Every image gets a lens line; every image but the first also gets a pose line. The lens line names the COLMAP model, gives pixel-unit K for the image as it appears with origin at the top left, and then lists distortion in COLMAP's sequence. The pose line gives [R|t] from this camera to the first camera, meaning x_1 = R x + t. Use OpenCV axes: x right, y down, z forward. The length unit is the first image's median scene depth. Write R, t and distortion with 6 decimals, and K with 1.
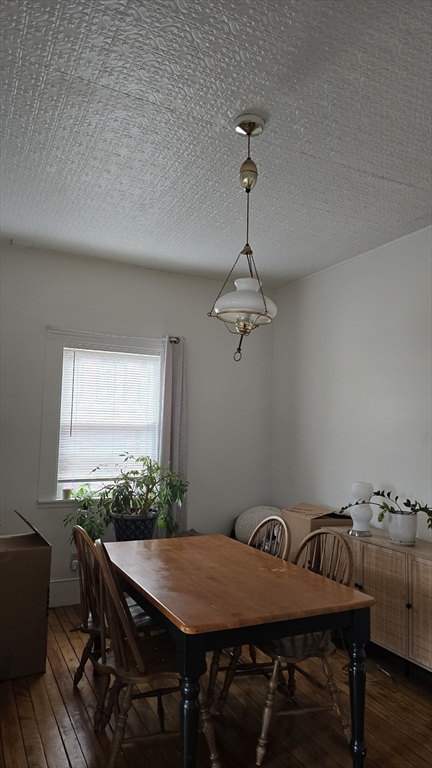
lens RADIAL K [[518.7, 0, 216.0], [0, 518.7, 384.0], [0, 0, 1]] dist [0.102596, -0.136092]
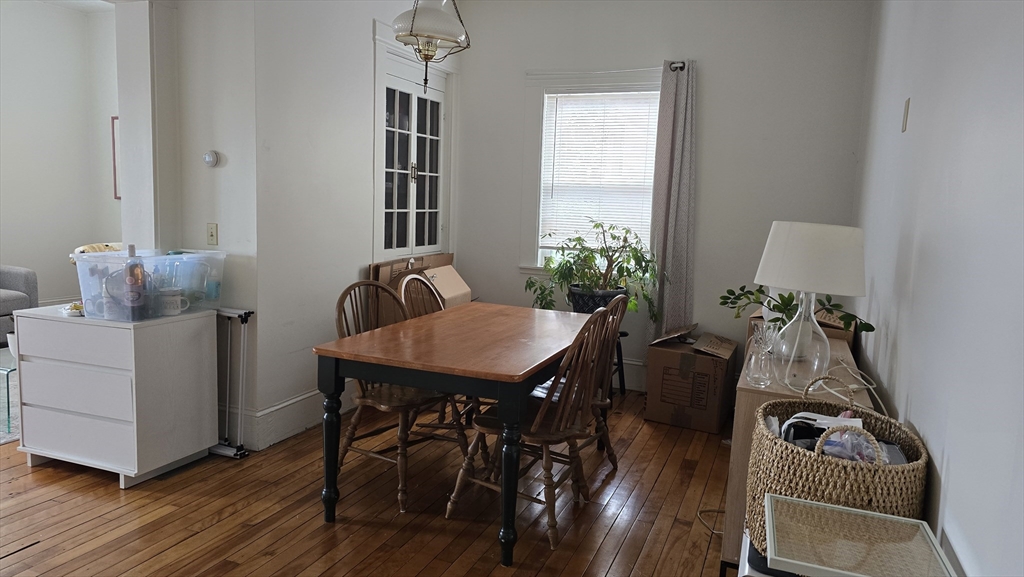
lens RADIAL K [[691.6, 0, 512.0], [0, 691.6, 288.5], [0, 0, 1]] dist [0.102596, -0.136092]
pose [[0.663728, 0.099134, -0.741375, 0.571392], [0.047643, 0.983562, 0.174172, 0.043227], [0.746455, -0.150924, 0.648095, 0.164991]]
